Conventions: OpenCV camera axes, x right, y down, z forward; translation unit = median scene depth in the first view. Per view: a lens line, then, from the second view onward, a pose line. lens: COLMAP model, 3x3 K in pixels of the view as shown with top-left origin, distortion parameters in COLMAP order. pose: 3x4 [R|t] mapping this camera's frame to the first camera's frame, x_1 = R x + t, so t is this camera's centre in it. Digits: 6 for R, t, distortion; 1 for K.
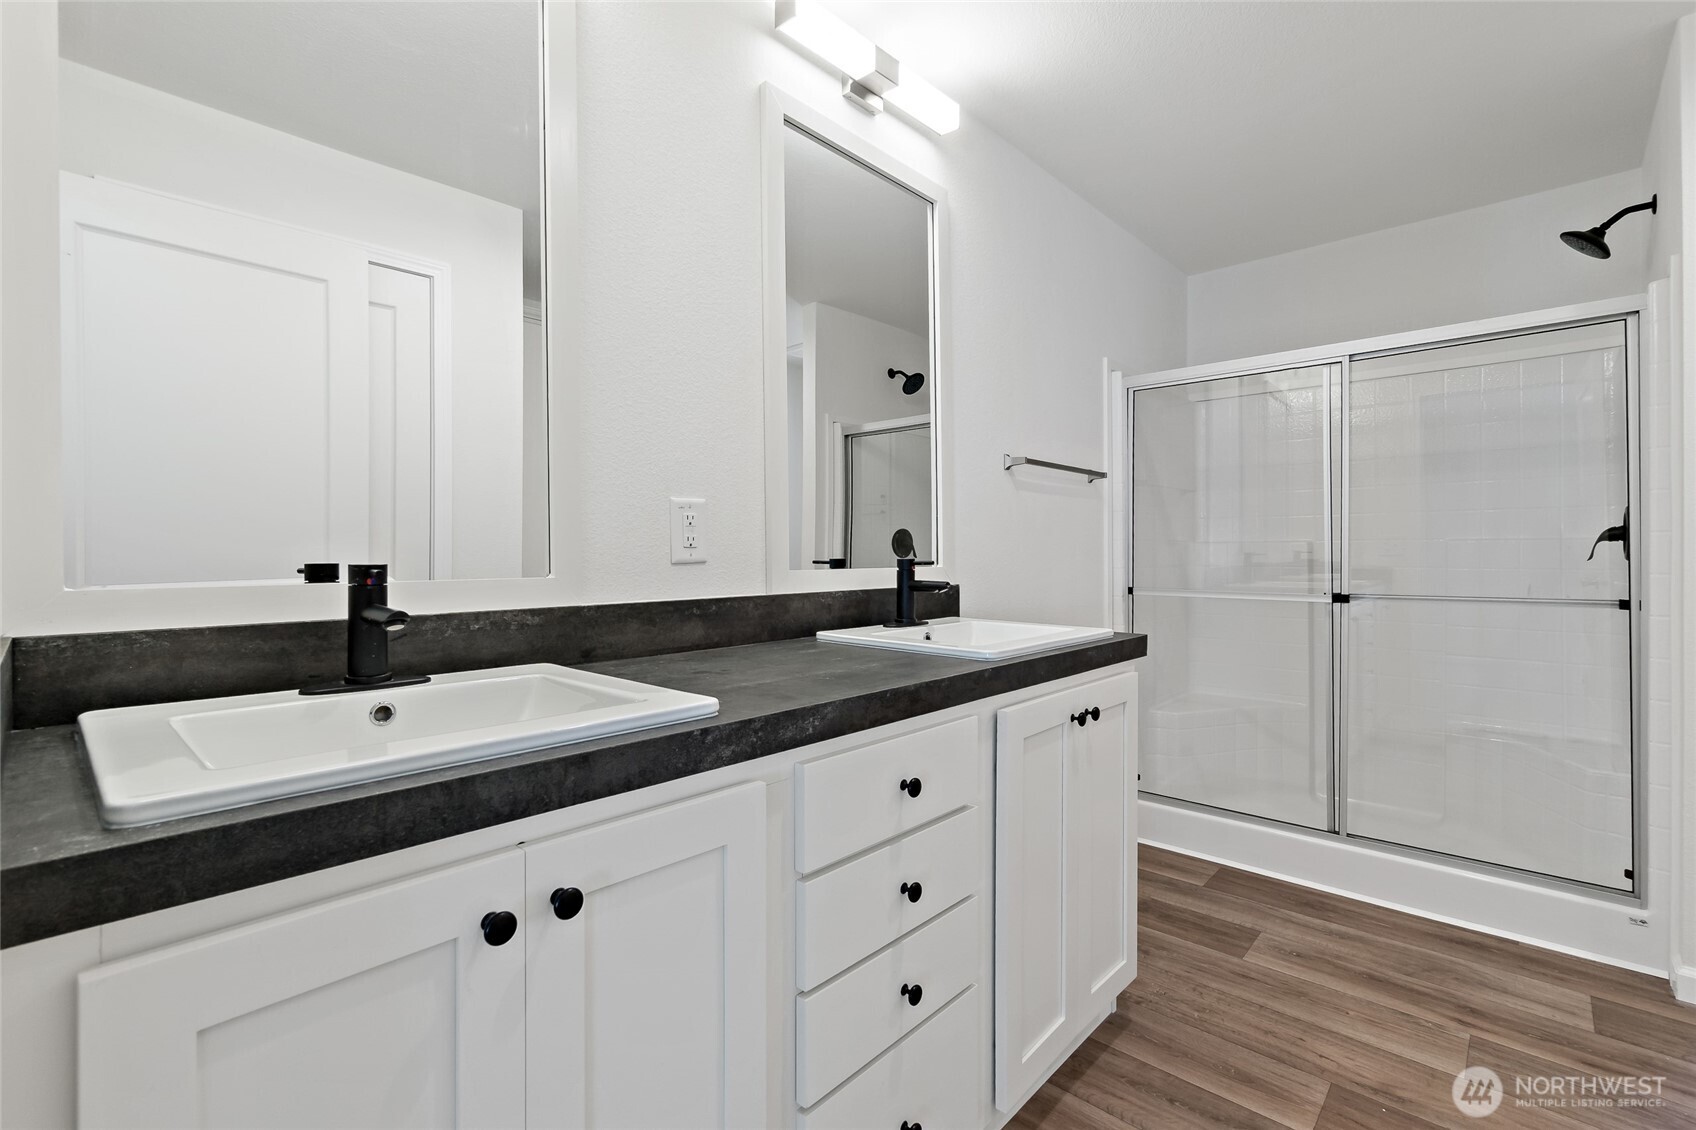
lens RADIAL K [[752.6, 0, 849.2], [0, 752.6, 558.4], [0, 0, 1]] dist [-0.000218, 0.001182]
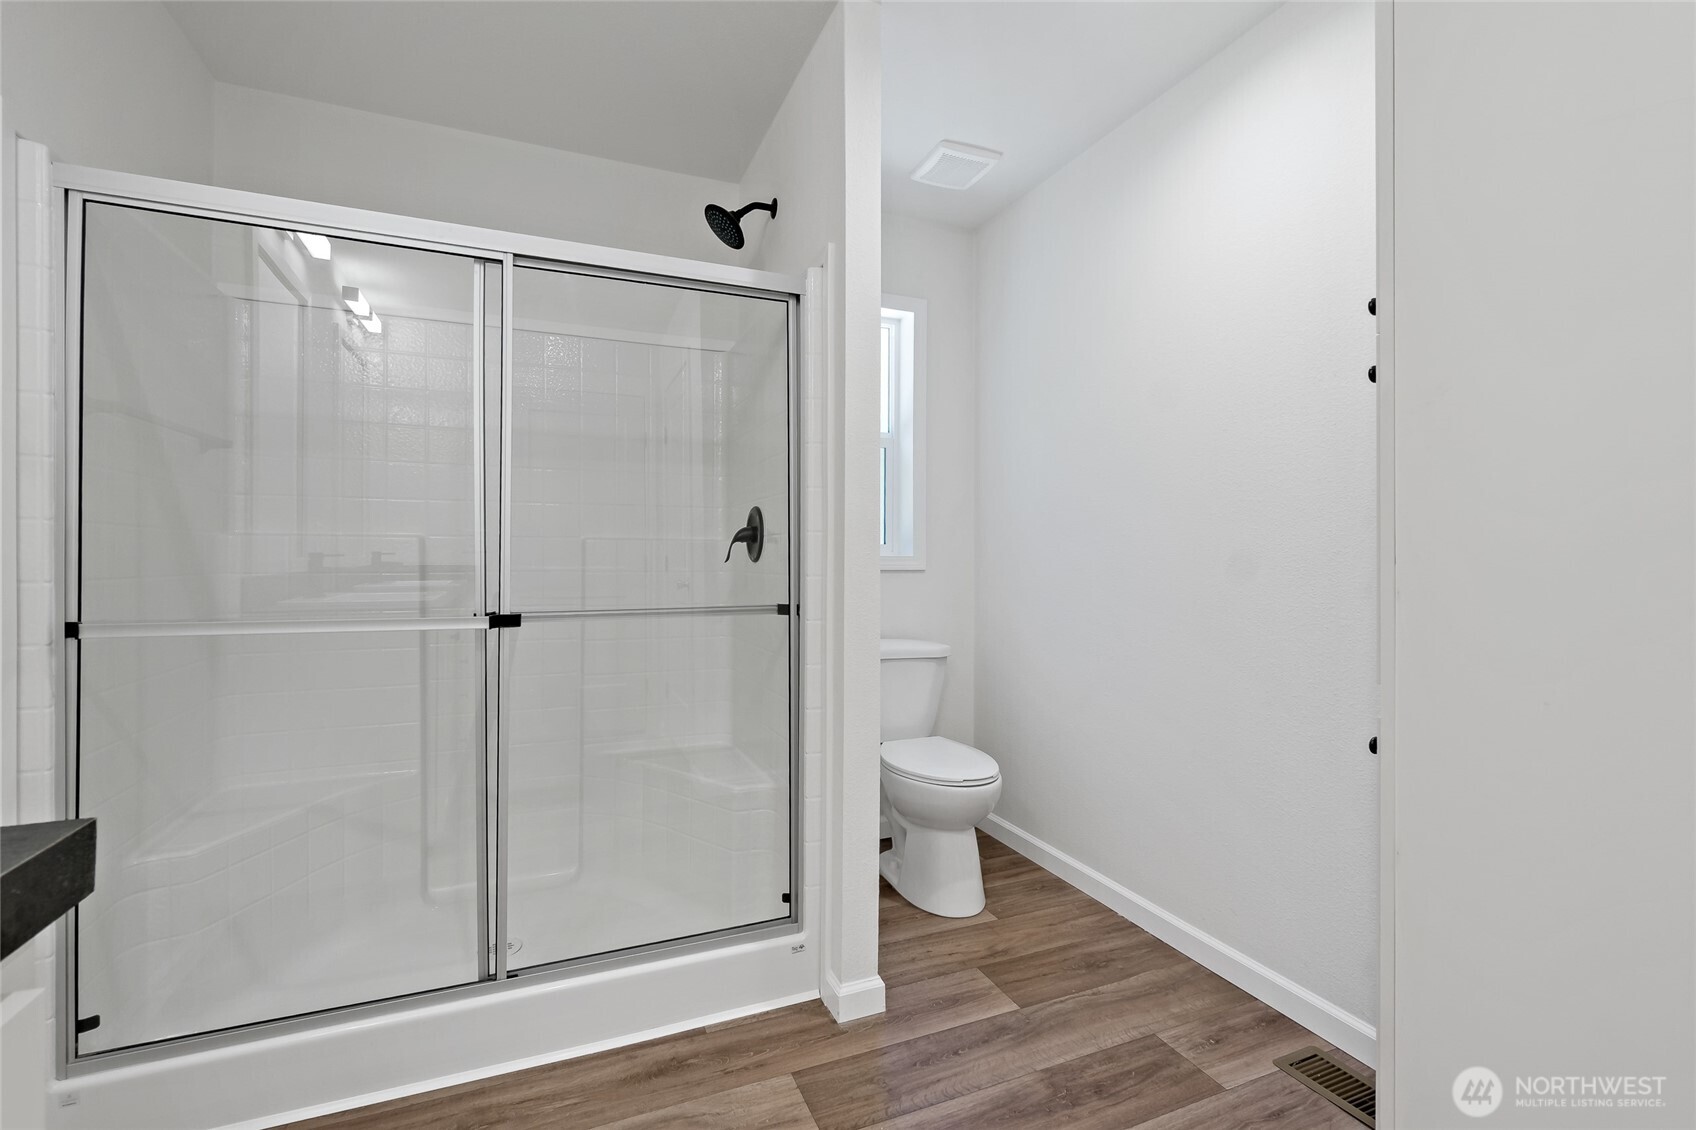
lens RADIAL K [[752.6, 0, 849.2], [0, 752.6, 558.4], [0, 0, 1]] dist [-0.000218, 0.001182]
pose [[0.414757, 0.003833, 0.909924, 0.189791], [0.001554, 0.999987, -0.004921, 0.002673], [-0.909931, 0.003455, 0.414746, 0.473009]]
